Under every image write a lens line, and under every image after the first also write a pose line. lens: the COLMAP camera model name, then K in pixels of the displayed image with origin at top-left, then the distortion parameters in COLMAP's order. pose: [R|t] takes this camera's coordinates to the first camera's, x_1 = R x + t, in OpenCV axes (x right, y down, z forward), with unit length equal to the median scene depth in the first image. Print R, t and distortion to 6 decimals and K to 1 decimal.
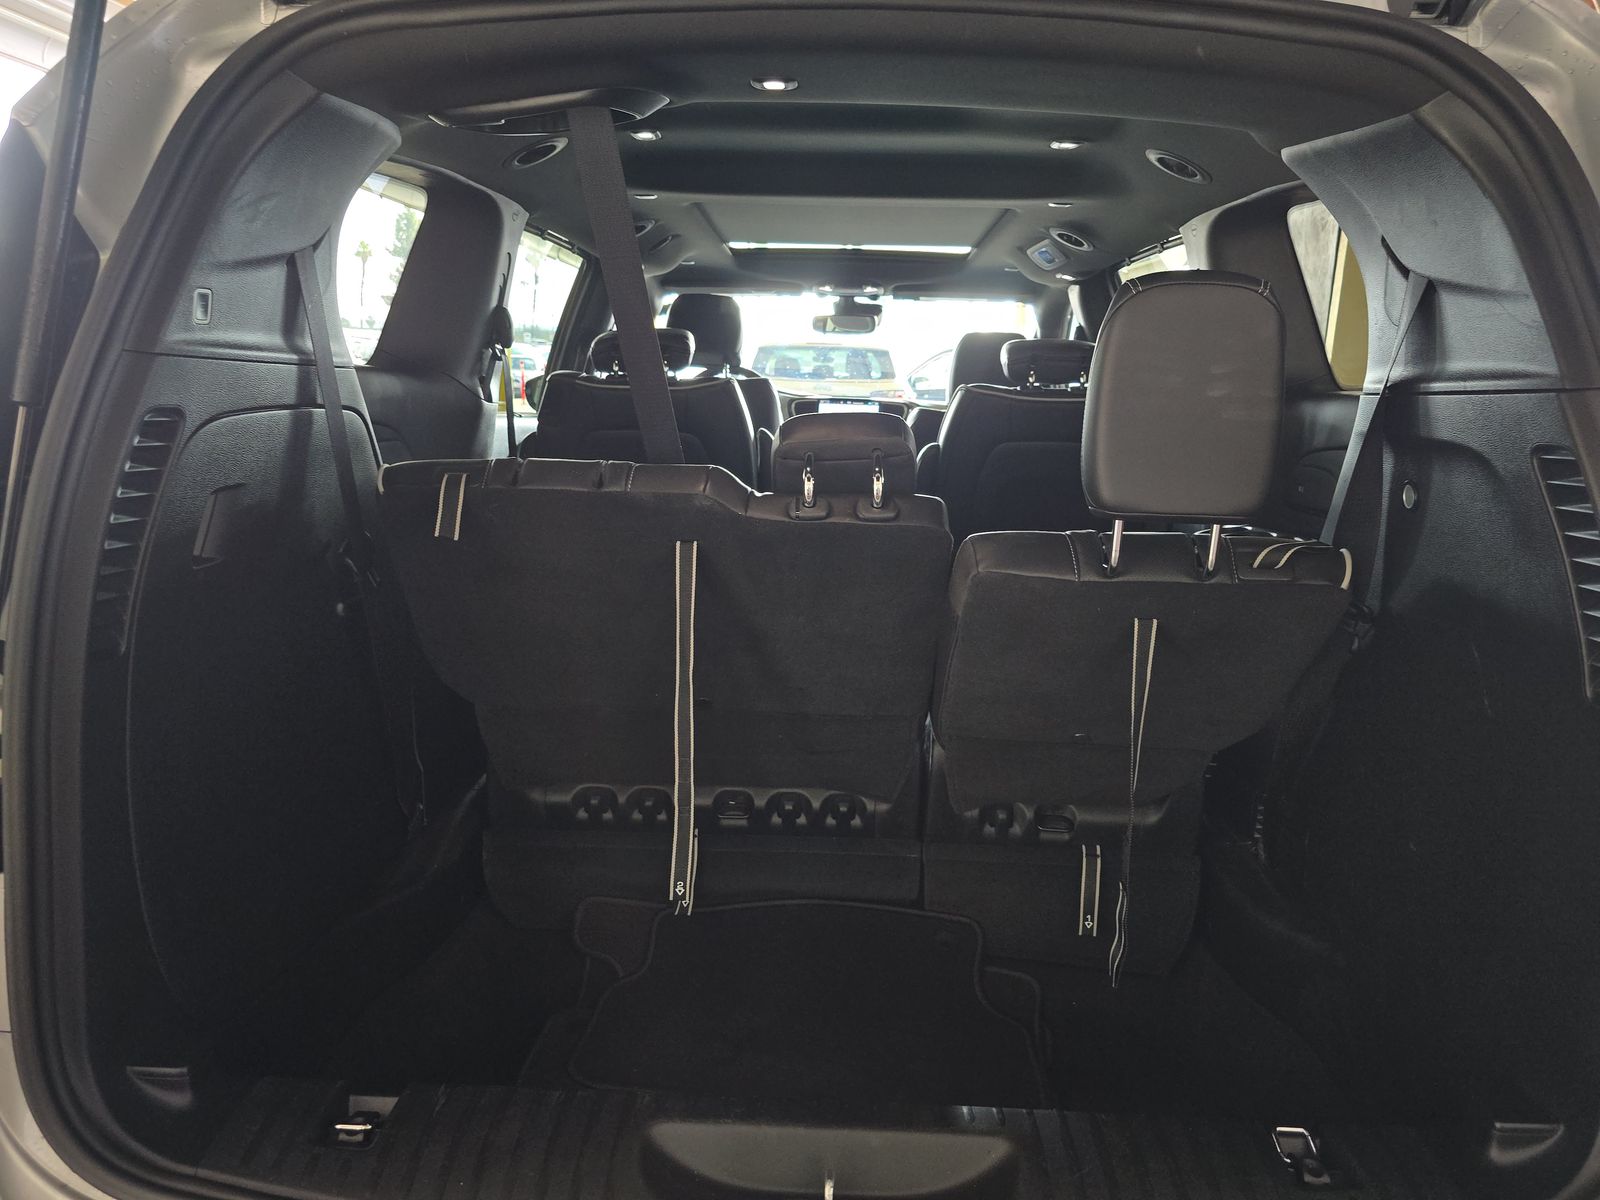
lens RADIAL K [[1073.7, 0, 802.1], [0, 1073.7, 602.4], [0, 0, 1]] dist [0.034578, -0.031087]
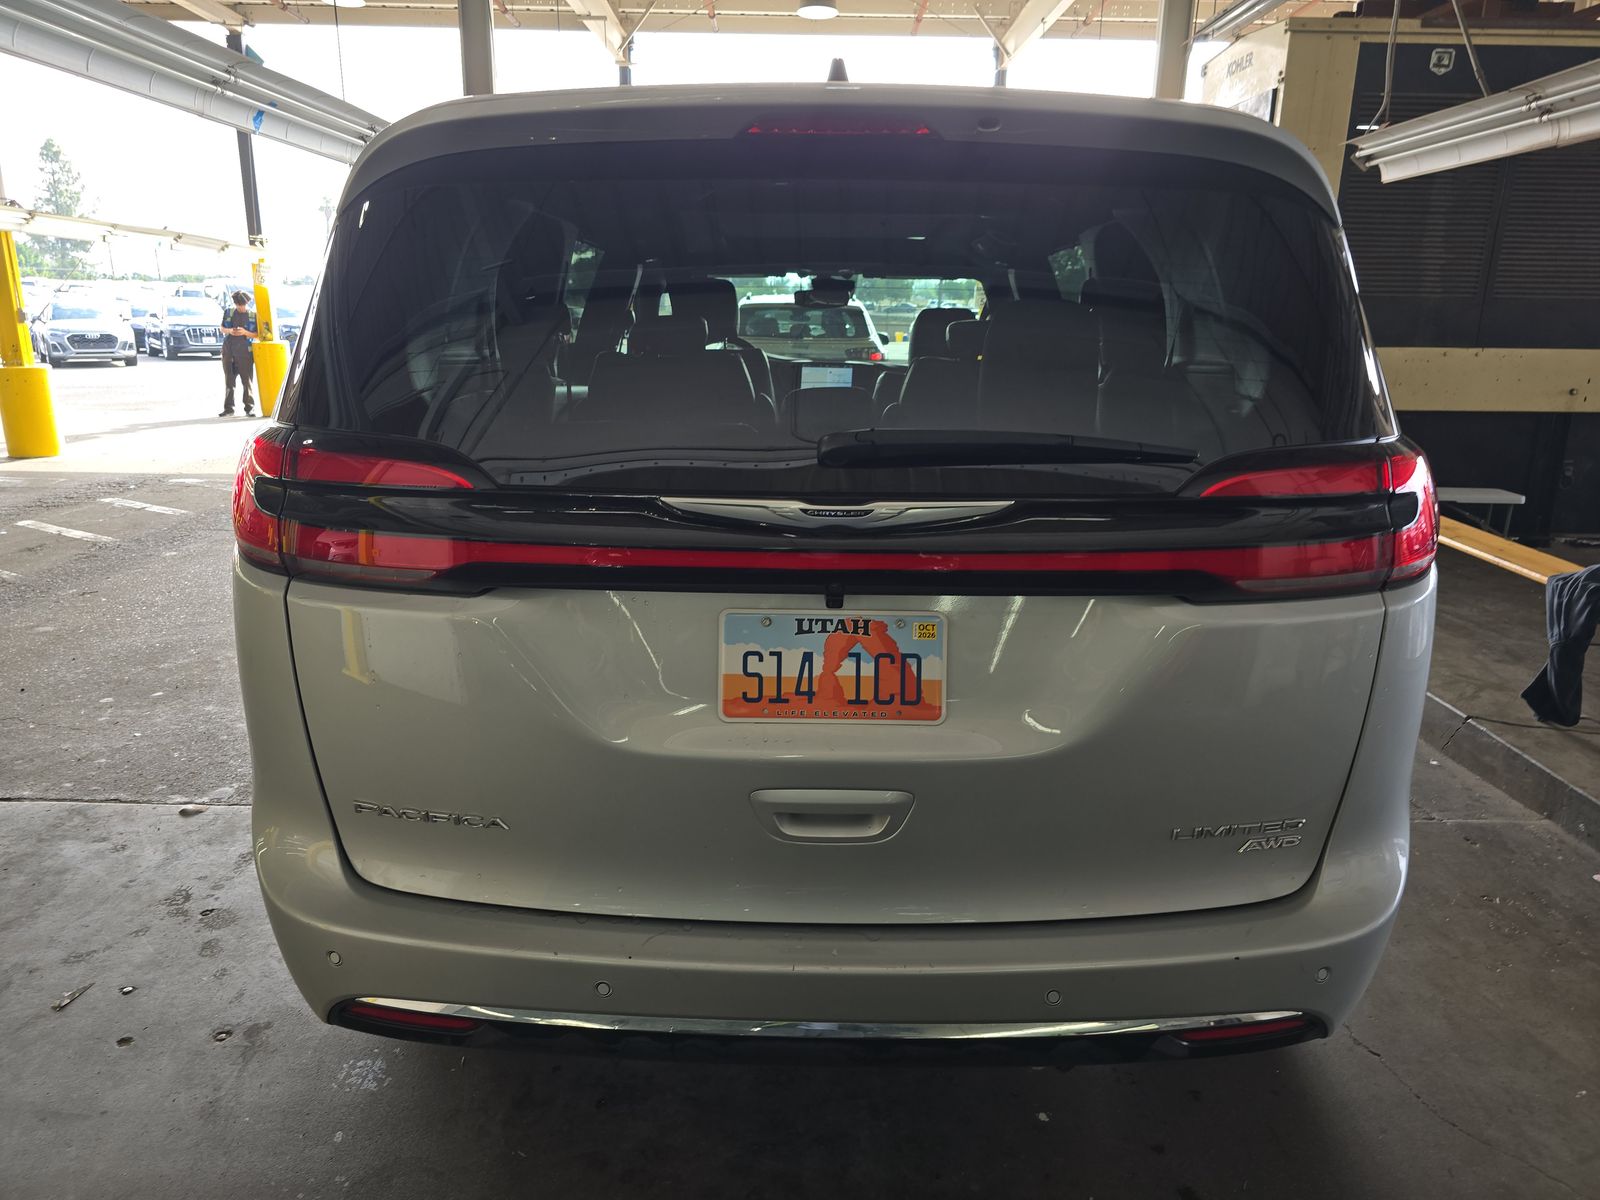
lens RADIAL K [[1073.7, 0, 798.8], [0, 1073.7, 601.7], [0, 0, 1]] dist [0.034578, -0.031087]
pose [[0.999608, -0.022779, 0.016265, -0.015286], [0.022068, 0.998847, 0.042631, 0.024433], [-0.017218, -0.042255, 0.998958, -0.217583]]
